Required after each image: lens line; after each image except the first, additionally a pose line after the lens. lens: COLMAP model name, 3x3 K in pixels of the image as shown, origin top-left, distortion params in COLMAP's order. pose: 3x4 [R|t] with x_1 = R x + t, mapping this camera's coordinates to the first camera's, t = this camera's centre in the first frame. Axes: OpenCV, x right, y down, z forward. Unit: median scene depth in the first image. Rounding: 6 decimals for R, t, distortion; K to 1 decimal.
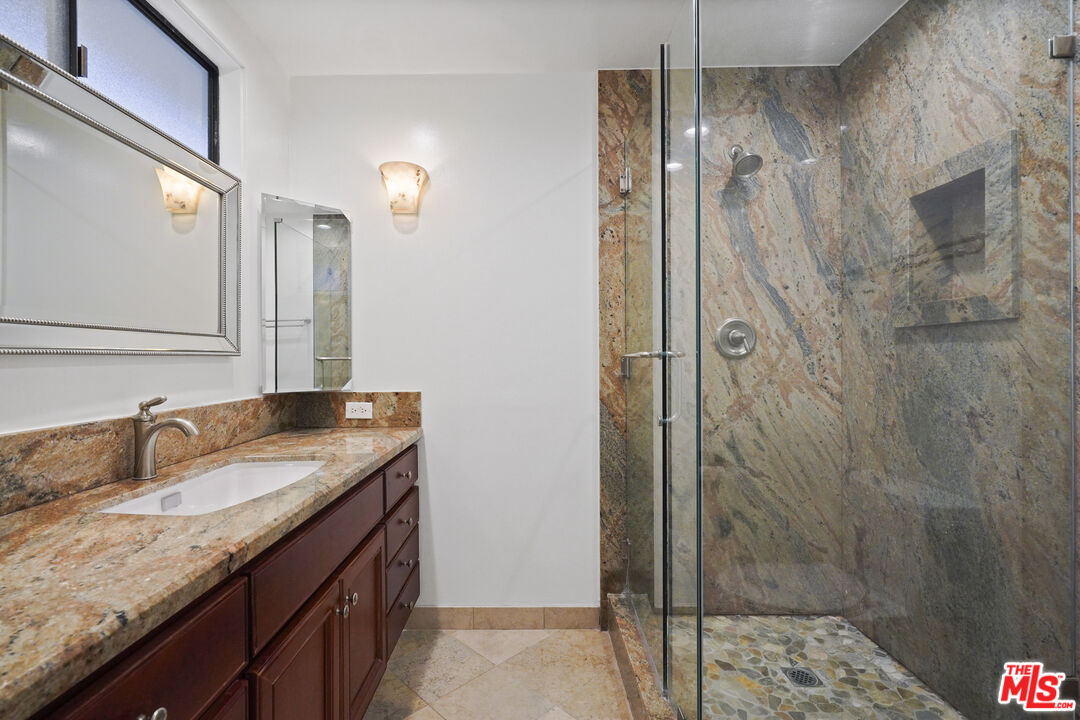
lens RADIAL K [[498.3, 0, 540.0], [0, 498.3, 360.0], [0, 0, 1]] dist [-0.002873, 0.000271]
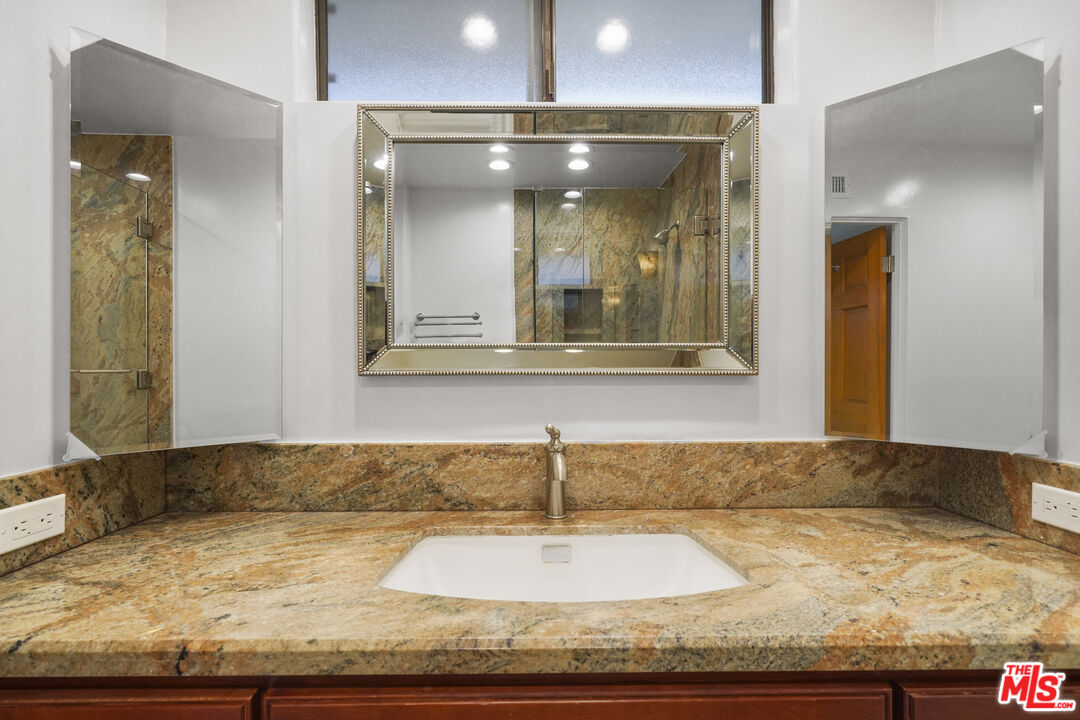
lens RADIAL K [[498.3, 0, 540.0], [0, 498.3, 360.0], [0, 0, 1]] dist [-0.002873, 0.000271]
pose [[-0.002923, -0.006671, -0.999973, 0.101150], [-0.003196, 0.999973, -0.006661, -0.036825], [0.999991, 0.003177, -0.002945, 1.099345]]
